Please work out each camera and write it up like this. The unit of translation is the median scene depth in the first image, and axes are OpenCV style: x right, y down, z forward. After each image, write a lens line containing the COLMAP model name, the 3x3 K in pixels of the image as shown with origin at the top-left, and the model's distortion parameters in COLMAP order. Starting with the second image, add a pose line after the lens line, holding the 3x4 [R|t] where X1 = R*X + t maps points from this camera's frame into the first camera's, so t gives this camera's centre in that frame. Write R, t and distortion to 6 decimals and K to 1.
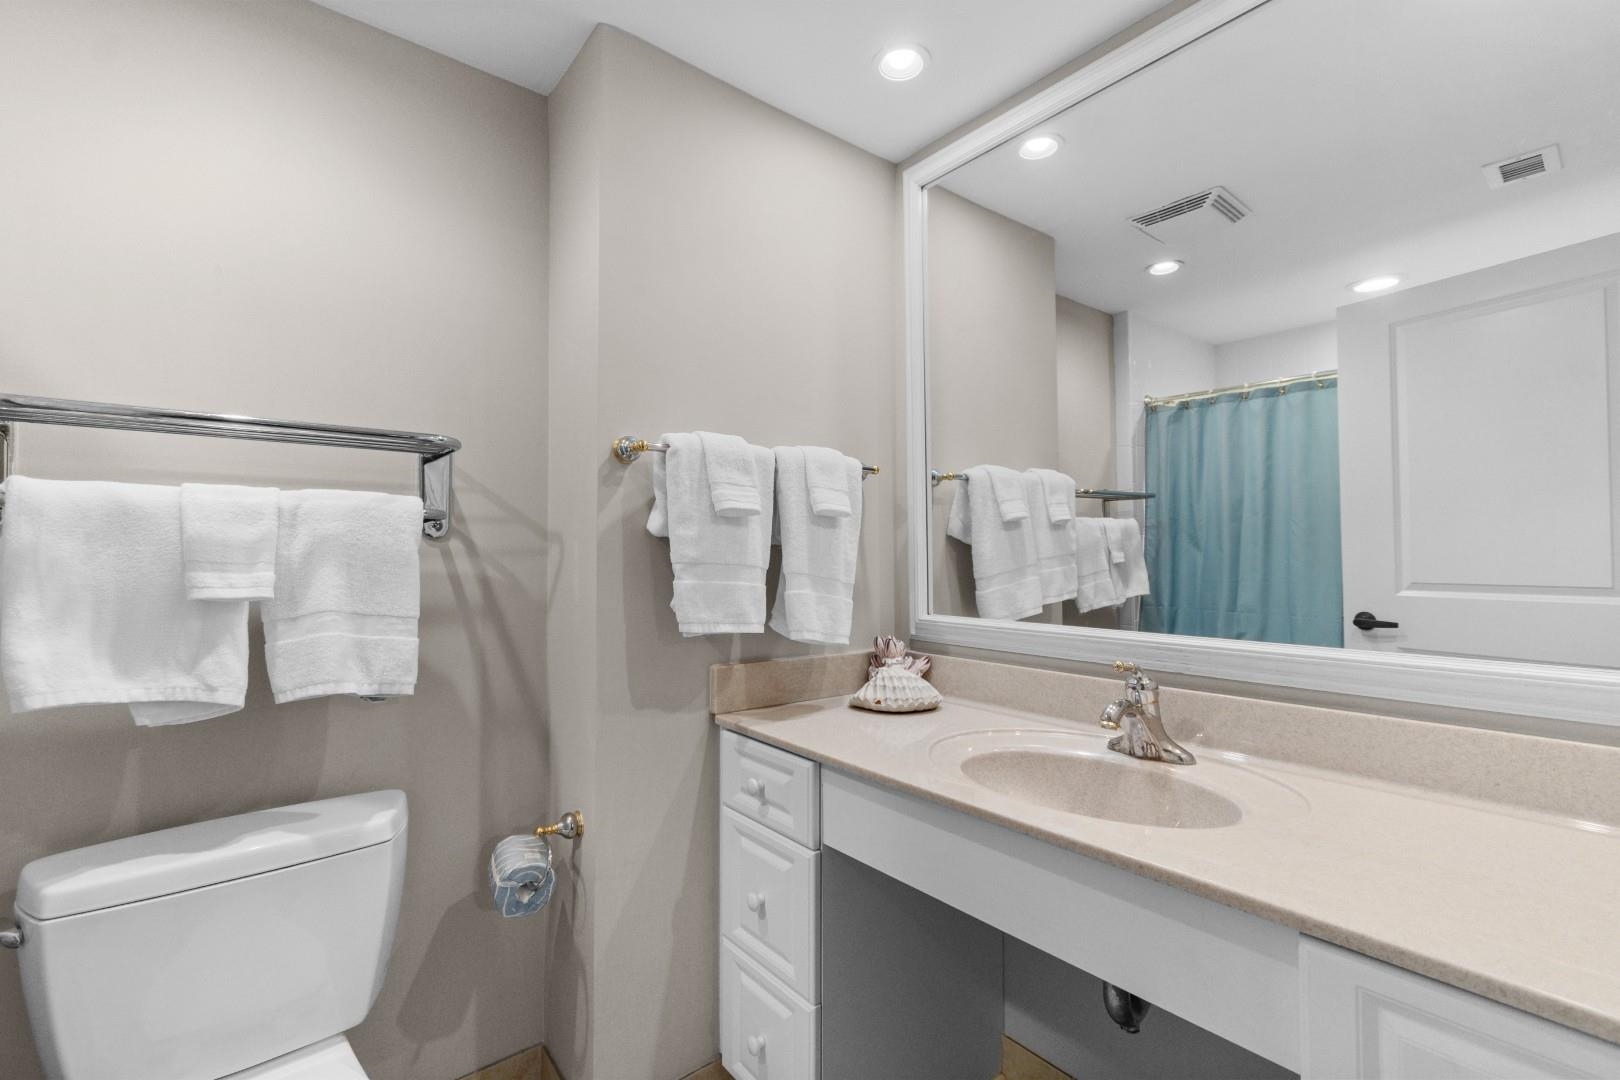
lens RADIAL K [[710.0, 0, 811.4], [0, 710.0, 546.0], [0, 0, 1]] dist [-0.008867, 0.000405]
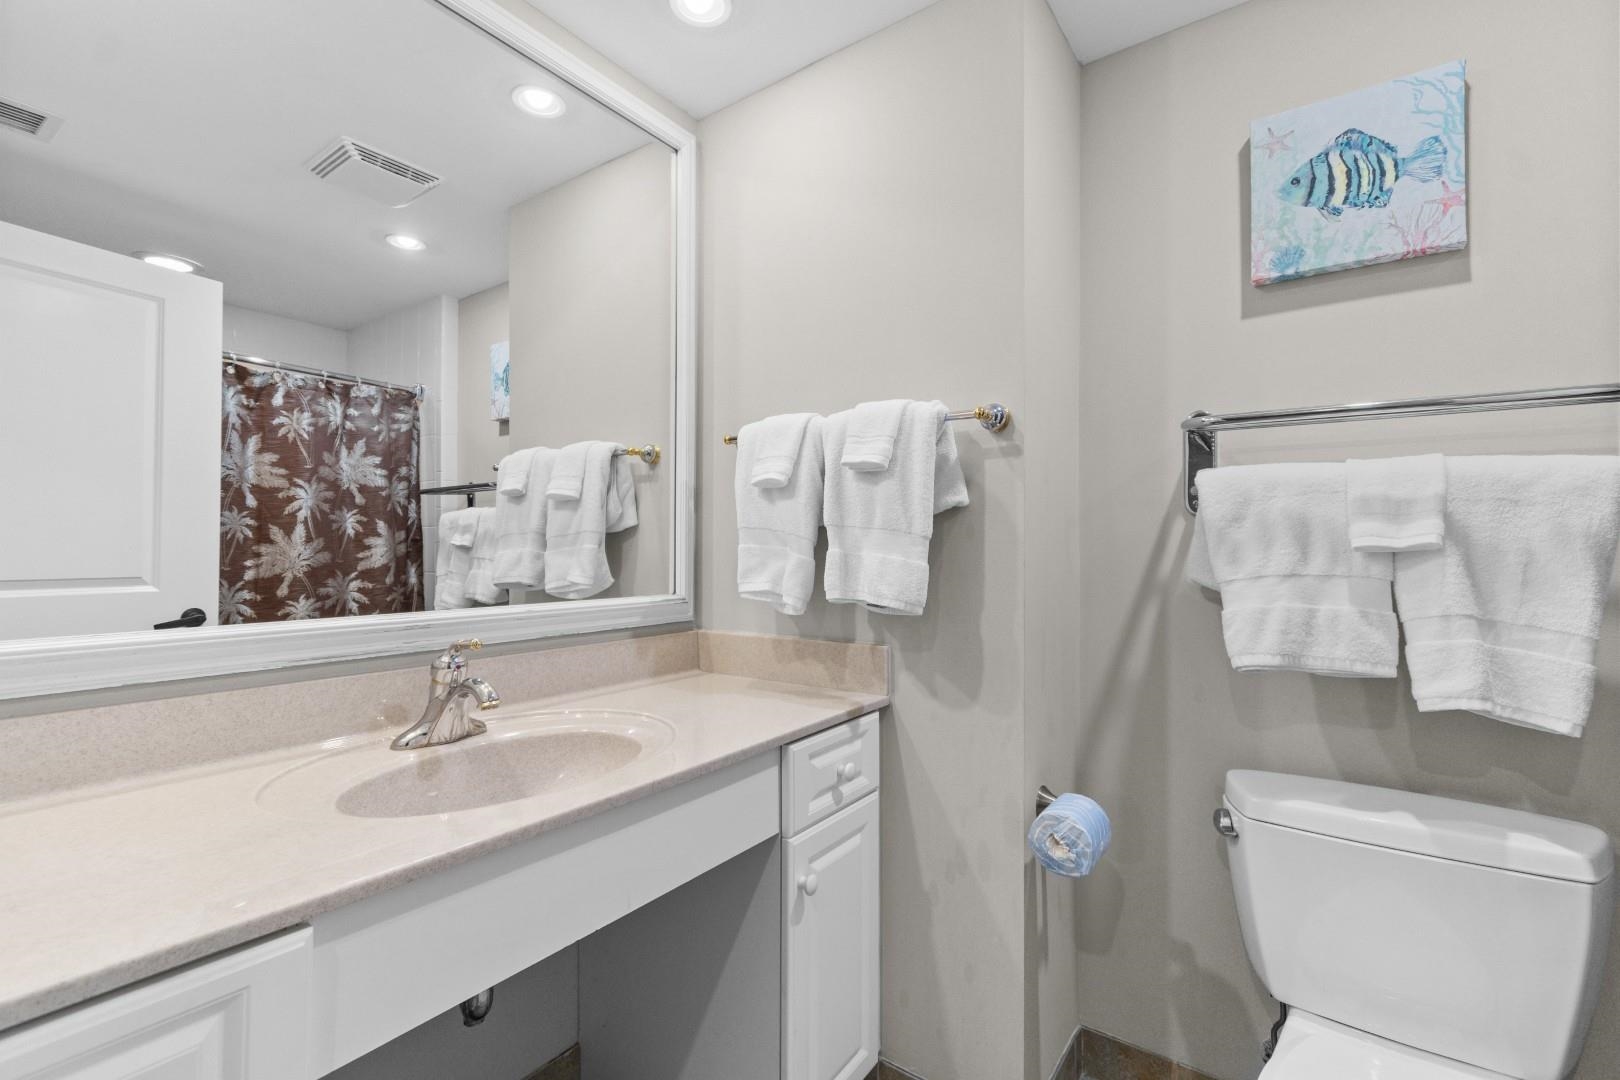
lens RADIAL K [[710.0, 0, 811.2], [0, 710.0, 539.4], [0, 0, 1]] dist [-0.008867, 0.000405]
pose [[-0.286390, 0.006510, 0.958091, -0.651165], [-0.026590, 0.999538, -0.014740, 0.029092], [-0.957744, -0.029697, -0.286084, 0.882498]]
